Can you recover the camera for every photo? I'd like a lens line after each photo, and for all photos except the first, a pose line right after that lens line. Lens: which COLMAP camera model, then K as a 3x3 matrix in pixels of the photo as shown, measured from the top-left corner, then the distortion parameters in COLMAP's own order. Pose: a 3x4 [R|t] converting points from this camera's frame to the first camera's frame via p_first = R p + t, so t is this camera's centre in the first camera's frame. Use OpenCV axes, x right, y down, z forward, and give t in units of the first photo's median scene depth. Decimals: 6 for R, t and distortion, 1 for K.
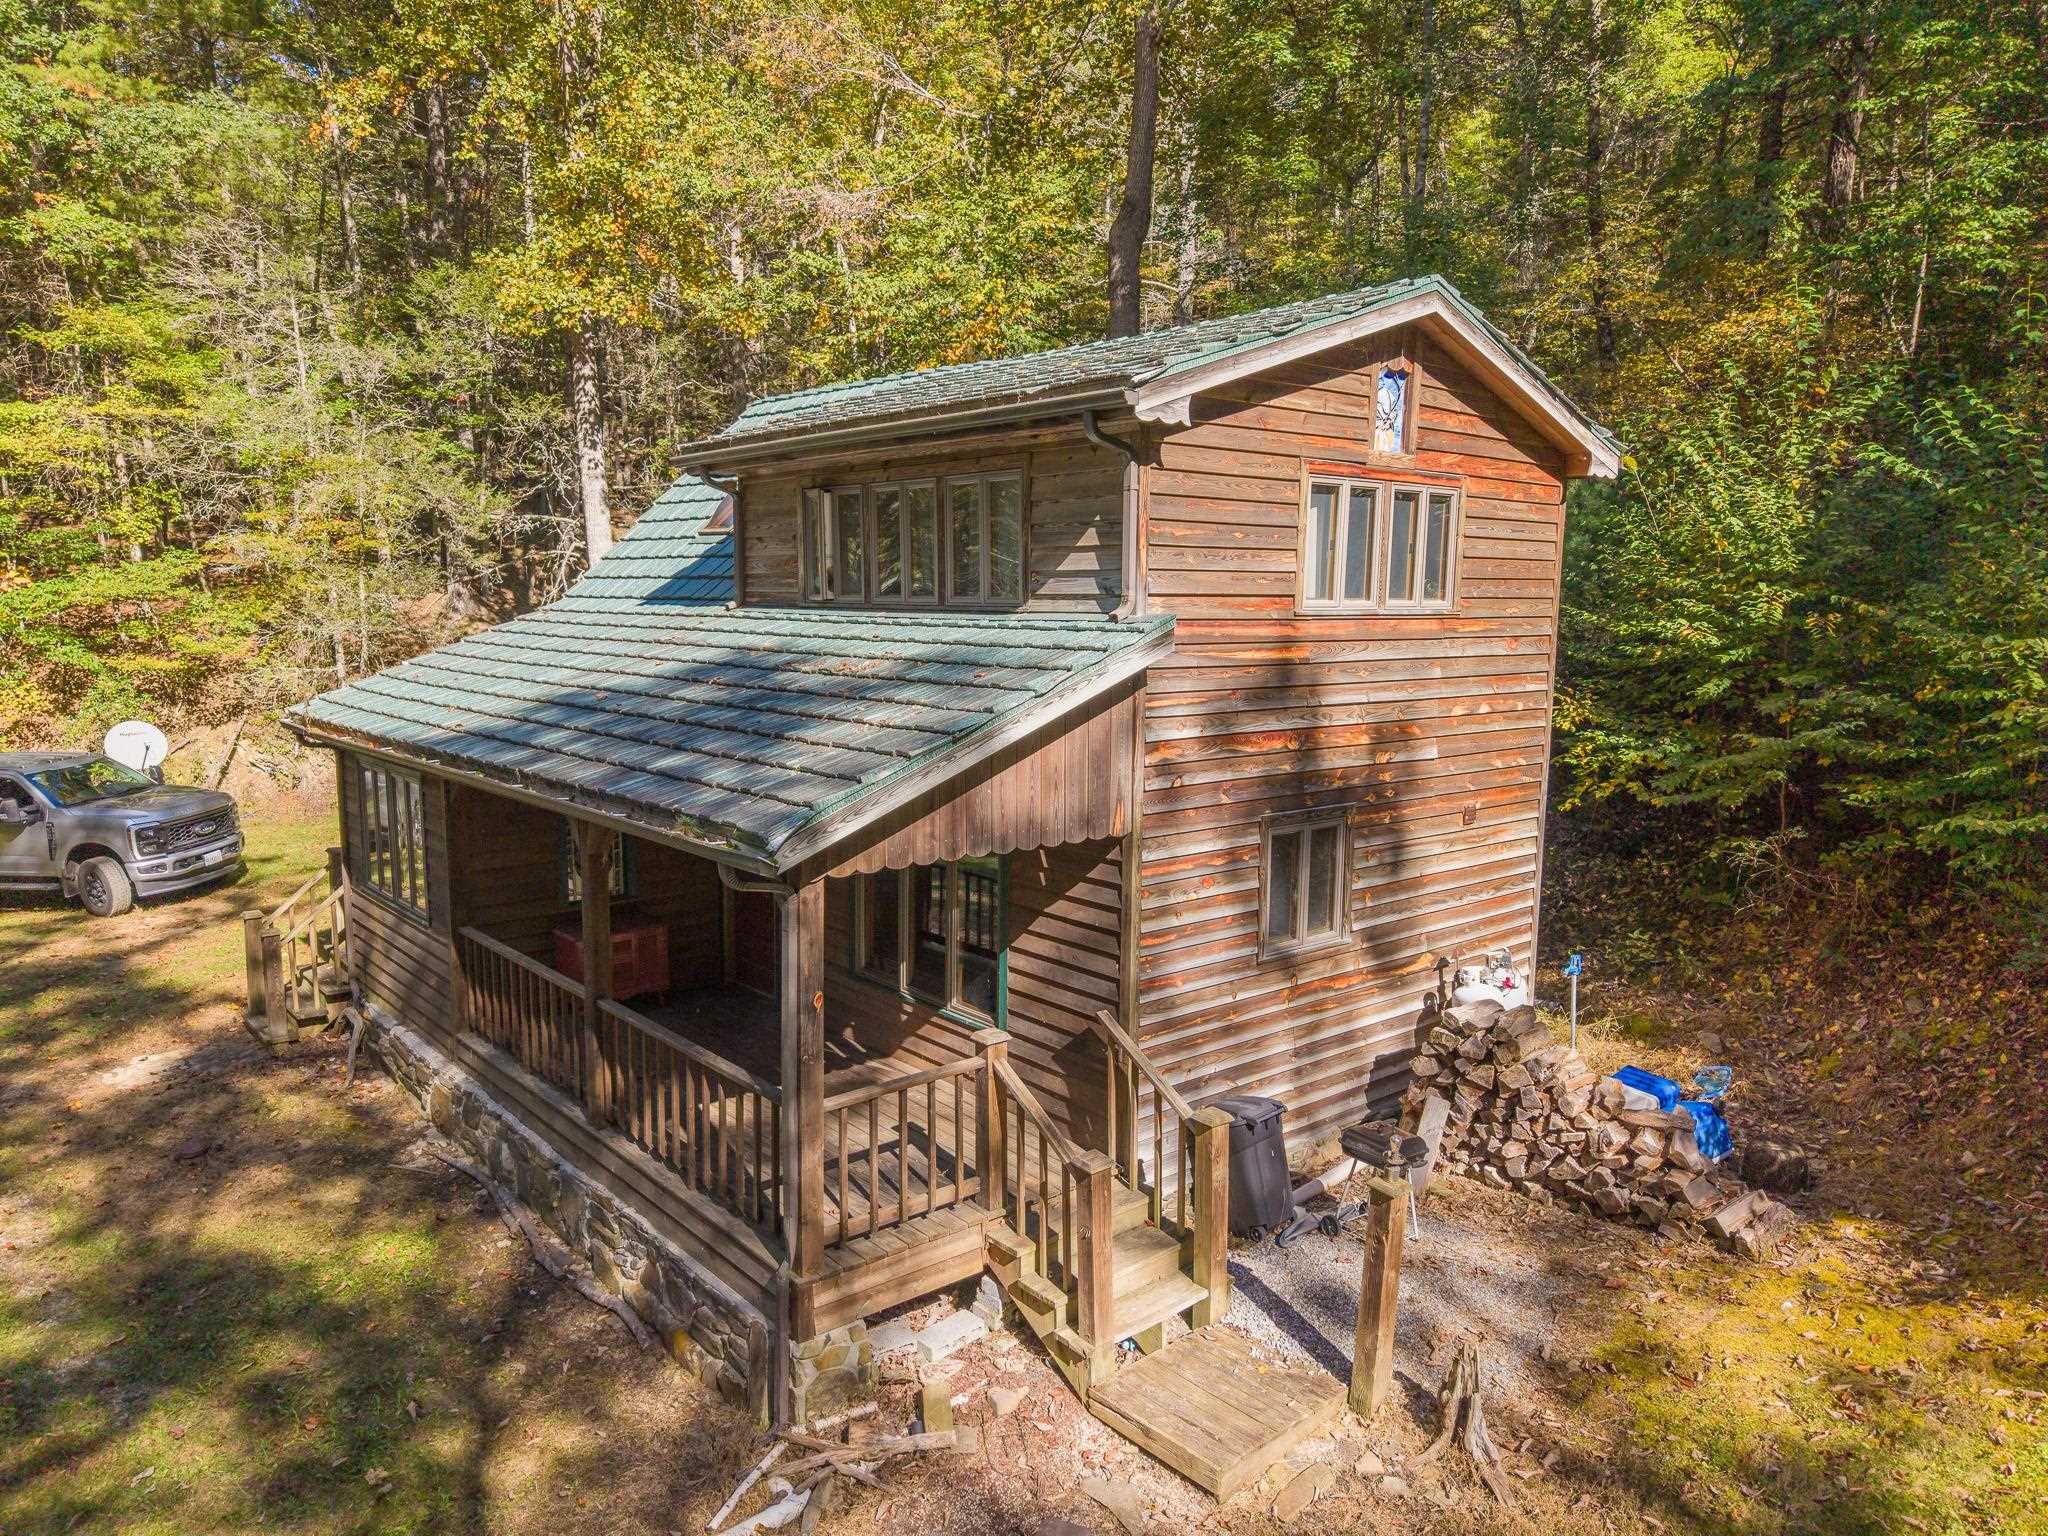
lens RADIAL K [[1382.6, 0, 1013.7], [0, 1382.6, 724.9], [0, 0, 1]] dist [0.011657, -0.010110]
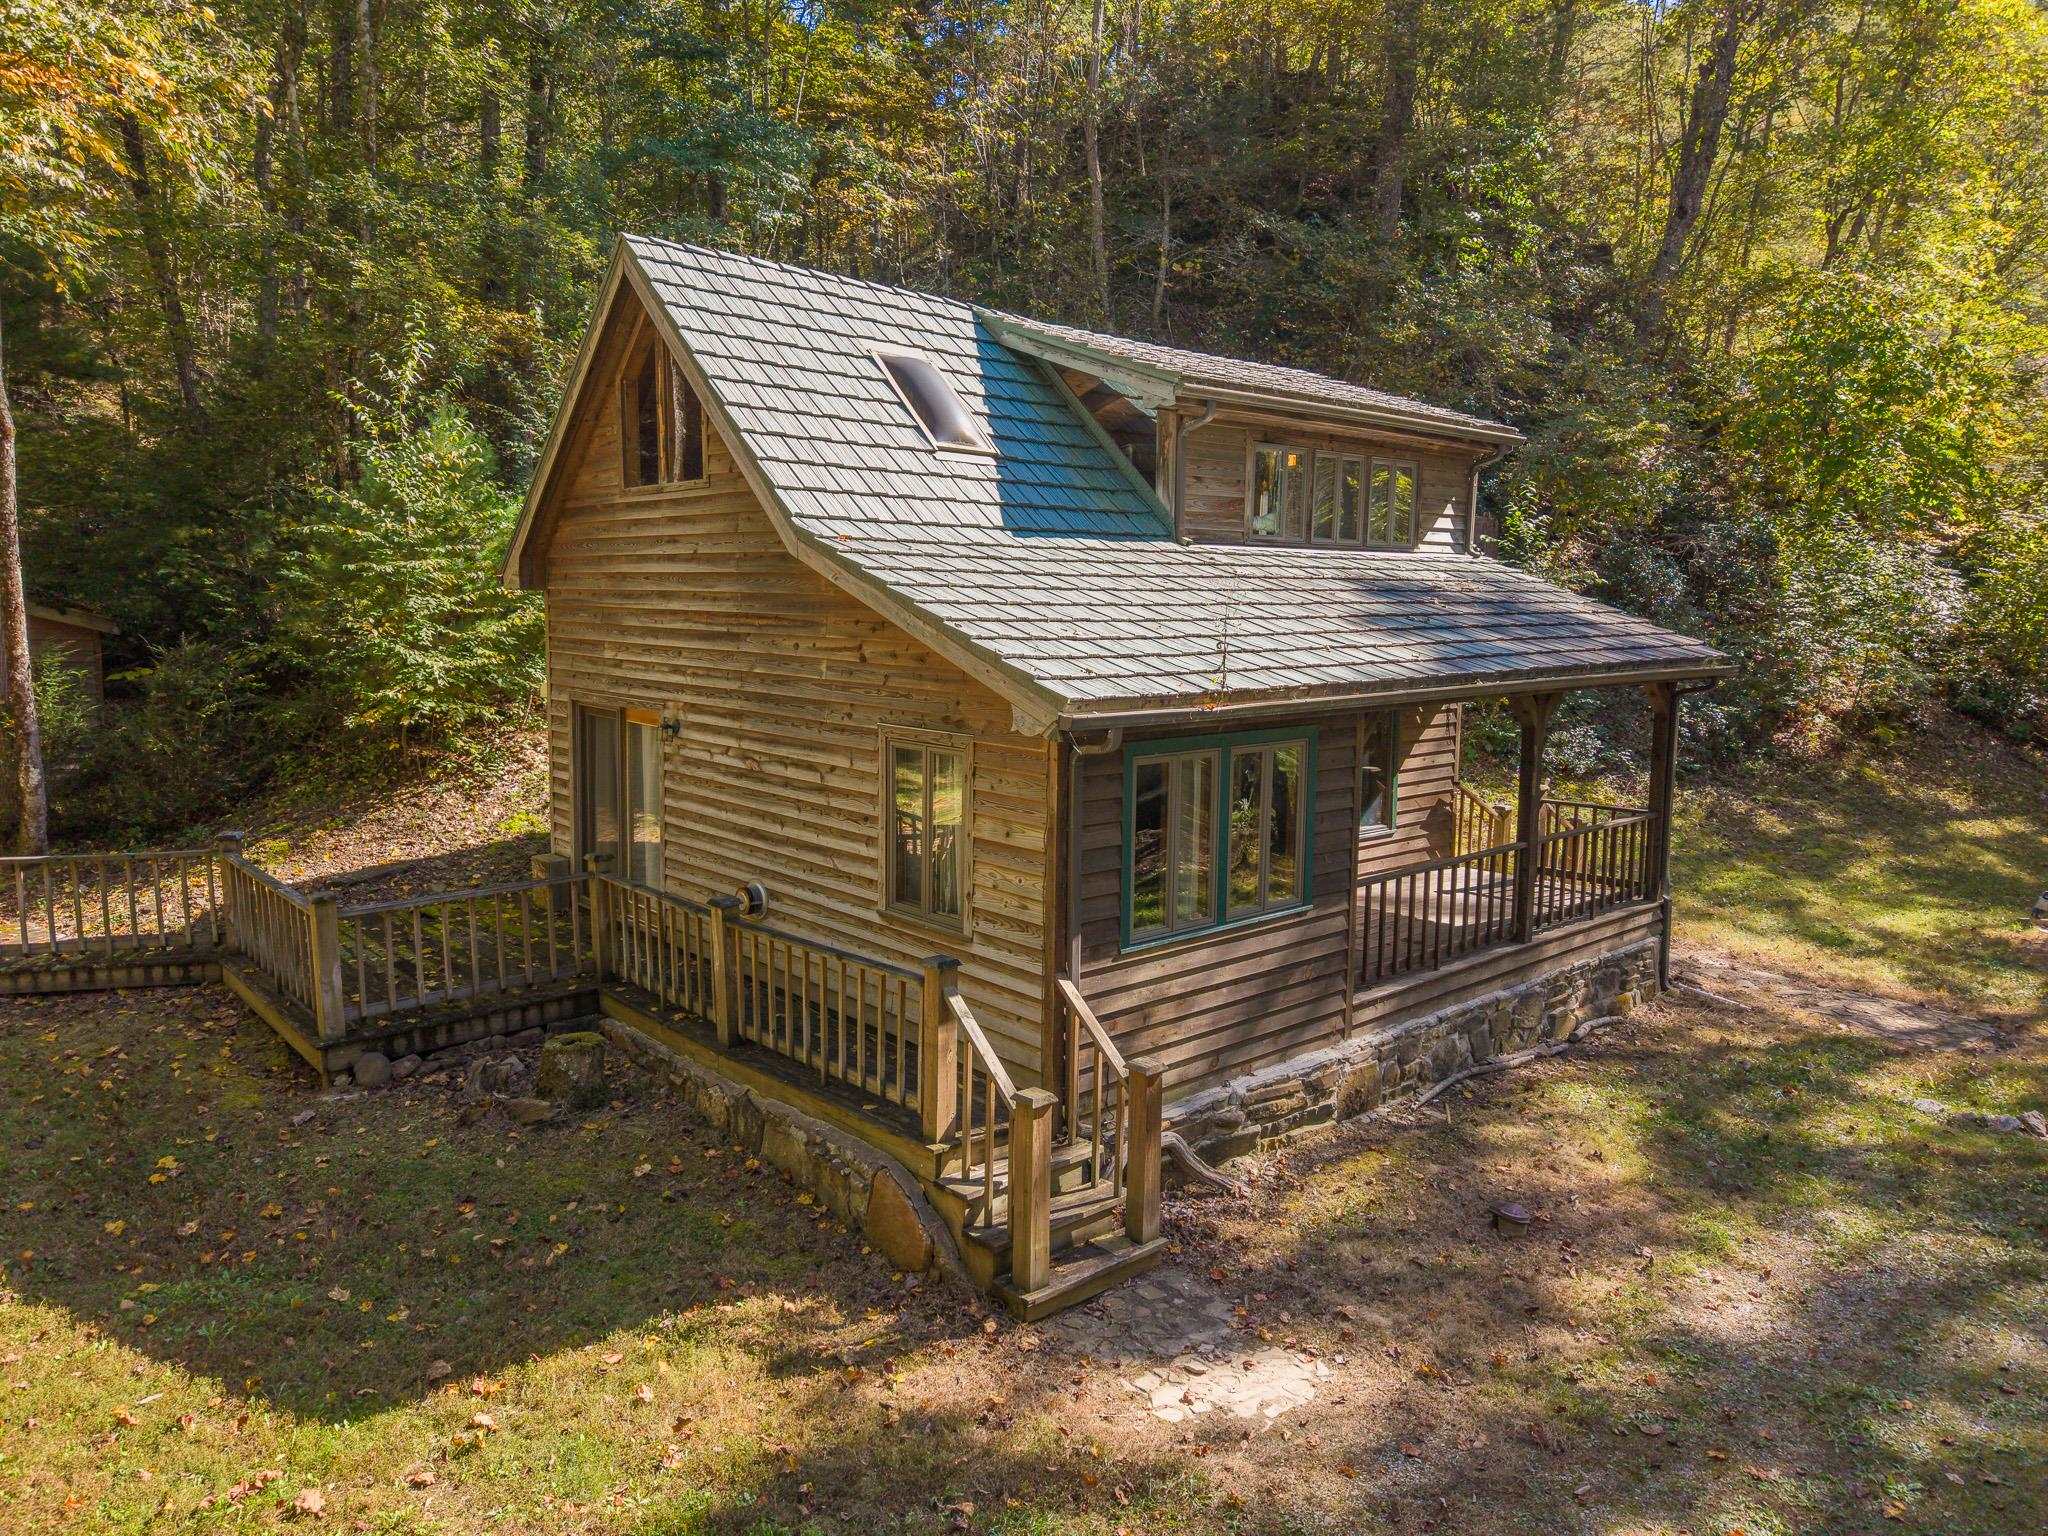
lens RADIAL K [[1382.6, 0, 1030.7], [0, 1382.6, 780.1], [0, 0, 1]] dist [0.011657, -0.010110]
pose [[-0.030751, -0.132074, 0.990763, -1.523386], [0.095061, 0.986352, 0.134437, -0.076804], [-0.994996, 0.098317, -0.017777, 1.439029]]
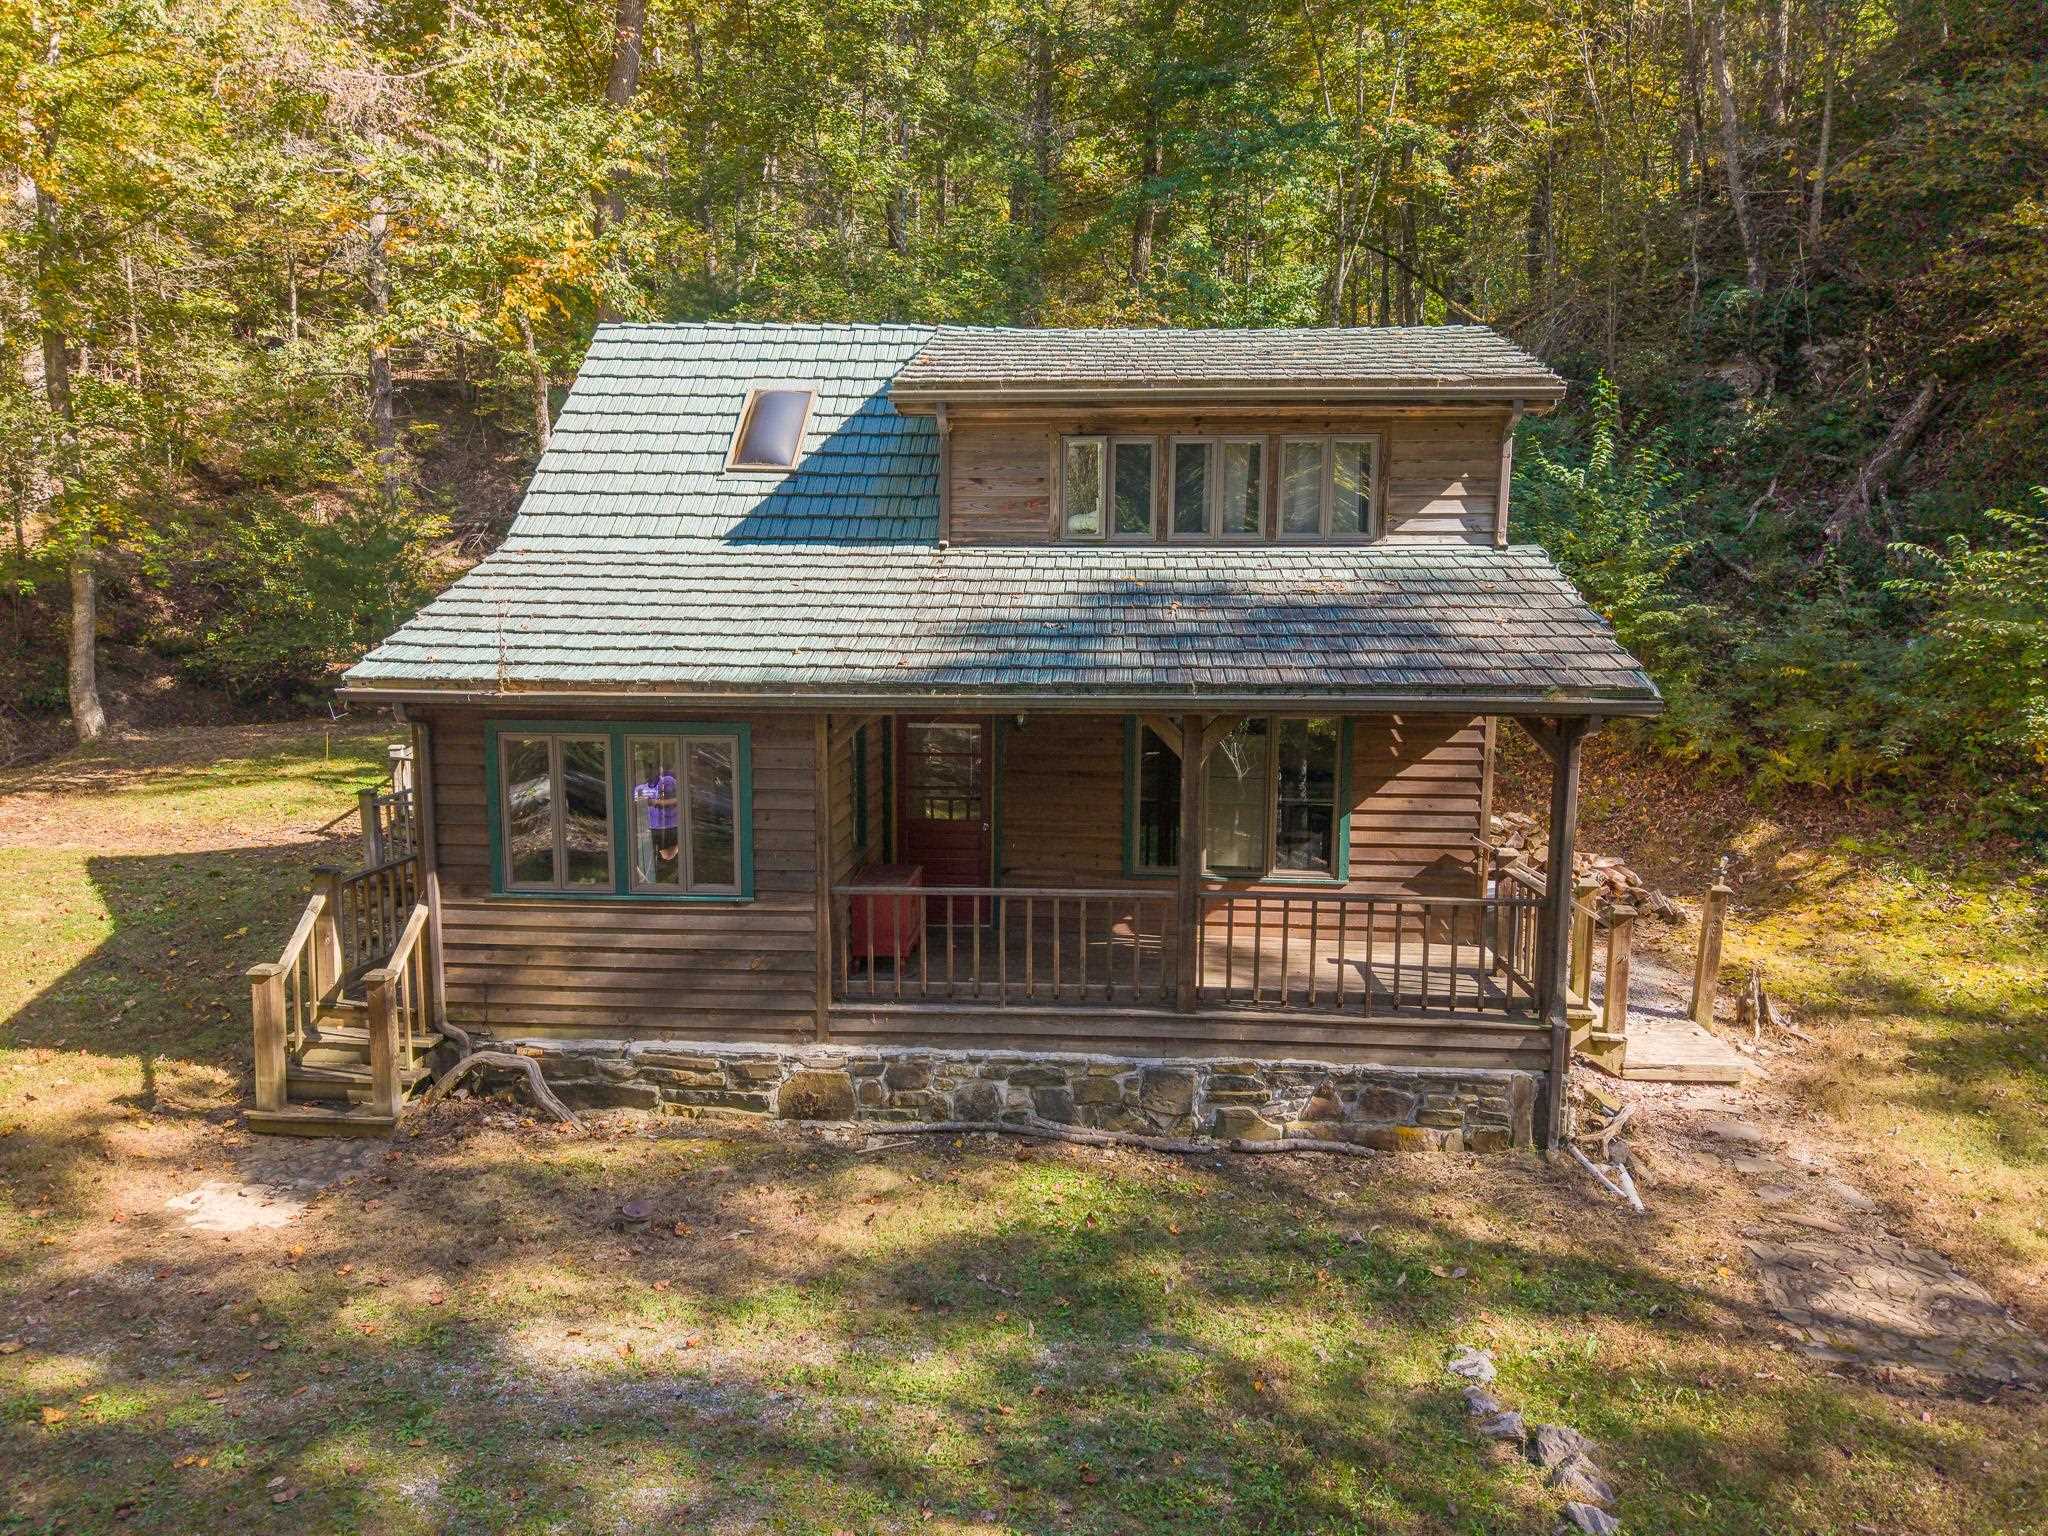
lens RADIAL K [[1382.6, 0, 1008.7], [0, 1382.6, 764.2], [0, 0, 1]] dist [0.011657, -0.010110]
pose [[0.698073, -0.085133, 0.710947, -1.128875], [0.066401, 0.996325, 0.054107, 0.027511], [-0.712941, 0.009437, 0.701161, 0.331920]]
